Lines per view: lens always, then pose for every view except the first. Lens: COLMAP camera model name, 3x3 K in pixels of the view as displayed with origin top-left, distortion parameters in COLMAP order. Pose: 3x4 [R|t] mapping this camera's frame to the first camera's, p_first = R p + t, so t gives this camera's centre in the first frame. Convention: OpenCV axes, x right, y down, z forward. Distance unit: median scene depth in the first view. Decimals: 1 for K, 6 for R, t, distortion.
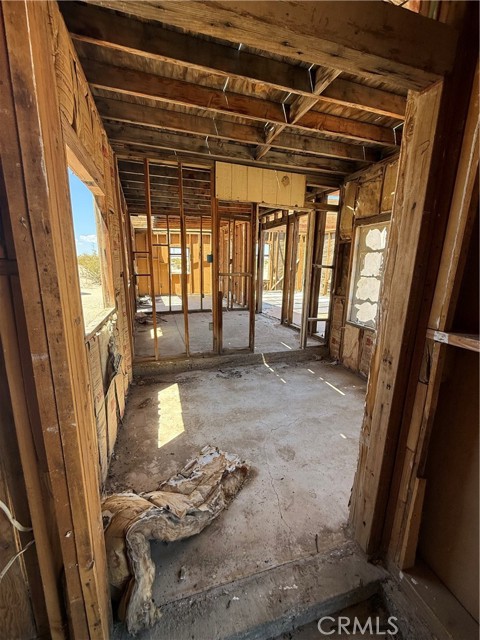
lens RADIAL K [[257.2, 0, 238.5], [0, 257.2, 319.7], [0, 0, 1]] dist [-0.001333, -0.000173]
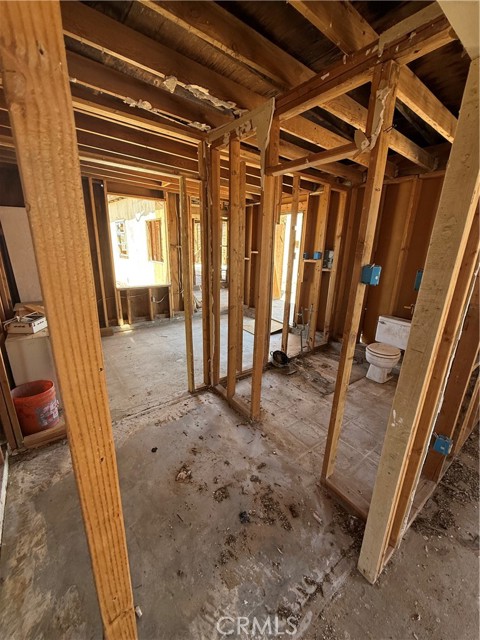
lens RADIAL K [[257.2, 0, 239.8], [0, 257.2, 318.4], [0, 0, 1]] dist [-0.001333, -0.000173]
pose [[0.933308, -0.090835, 0.347398, -0.420052], [0.064087, 0.994079, 0.087749, 0.265114], [-0.353312, -0.059633, 0.933603, -1.346105]]
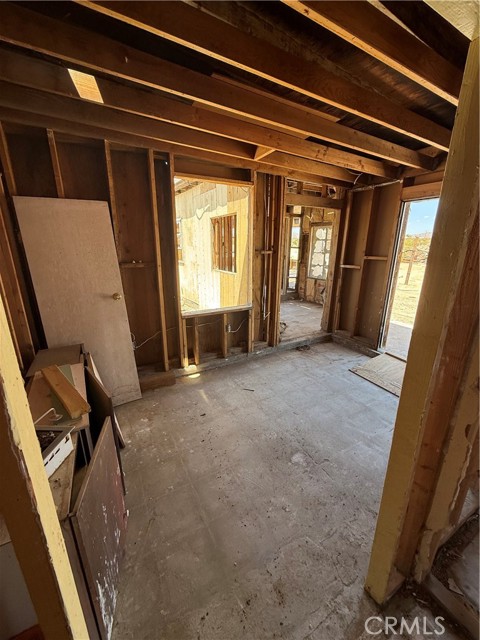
lens RADIAL K [[257.2, 0, 237.6], [0, 257.2, 318.1], [0, 0, 1]] dist [-0.001333, -0.000173]
pose [[0.975783, -0.070776, 0.206975, -0.531175], [0.055278, 0.995282, 0.079735, 0.137415], [-0.211642, -0.066363, 0.975092, -0.815103]]
